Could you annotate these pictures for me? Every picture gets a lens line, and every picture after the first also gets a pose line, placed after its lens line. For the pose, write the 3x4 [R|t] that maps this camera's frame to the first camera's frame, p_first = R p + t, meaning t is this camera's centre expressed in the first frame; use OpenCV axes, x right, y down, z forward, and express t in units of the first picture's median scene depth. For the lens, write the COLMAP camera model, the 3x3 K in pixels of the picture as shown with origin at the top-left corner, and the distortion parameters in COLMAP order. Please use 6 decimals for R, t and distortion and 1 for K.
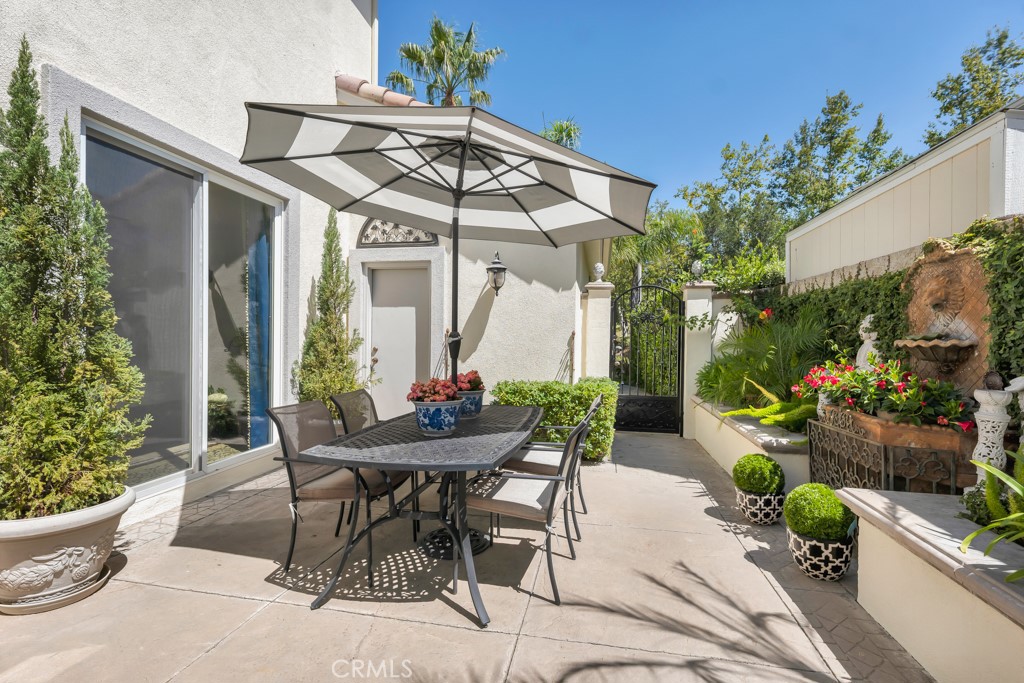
lens RADIAL K [[461.6, 0, 513.8], [0, 461.6, 341.9], [0, 0, 1]] dist [0.001963, -0.000193]
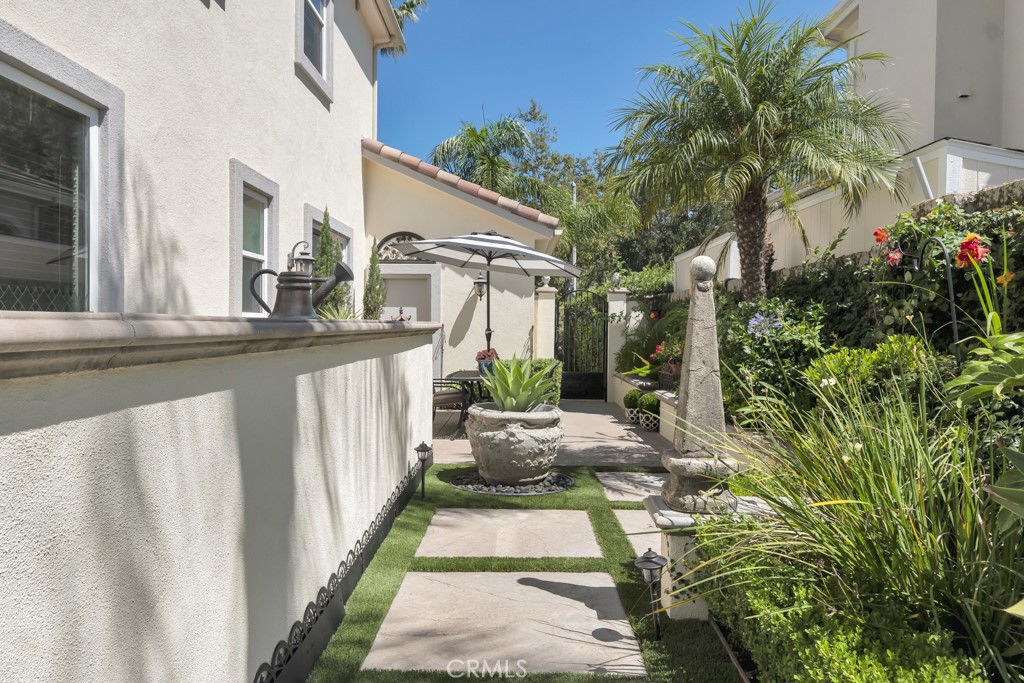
lens RADIAL K [[684.4, 0, 512.0], [0, 684.4, 341.5], [0, 0, 1]] dist [-0.002512, -0.001895]
pose [[0.983998, -0.006514, 0.178058, -0.311533], [0.003470, 0.999843, 0.017401, -0.009142], [-0.178143, -0.016504, 0.983866, -1.088667]]
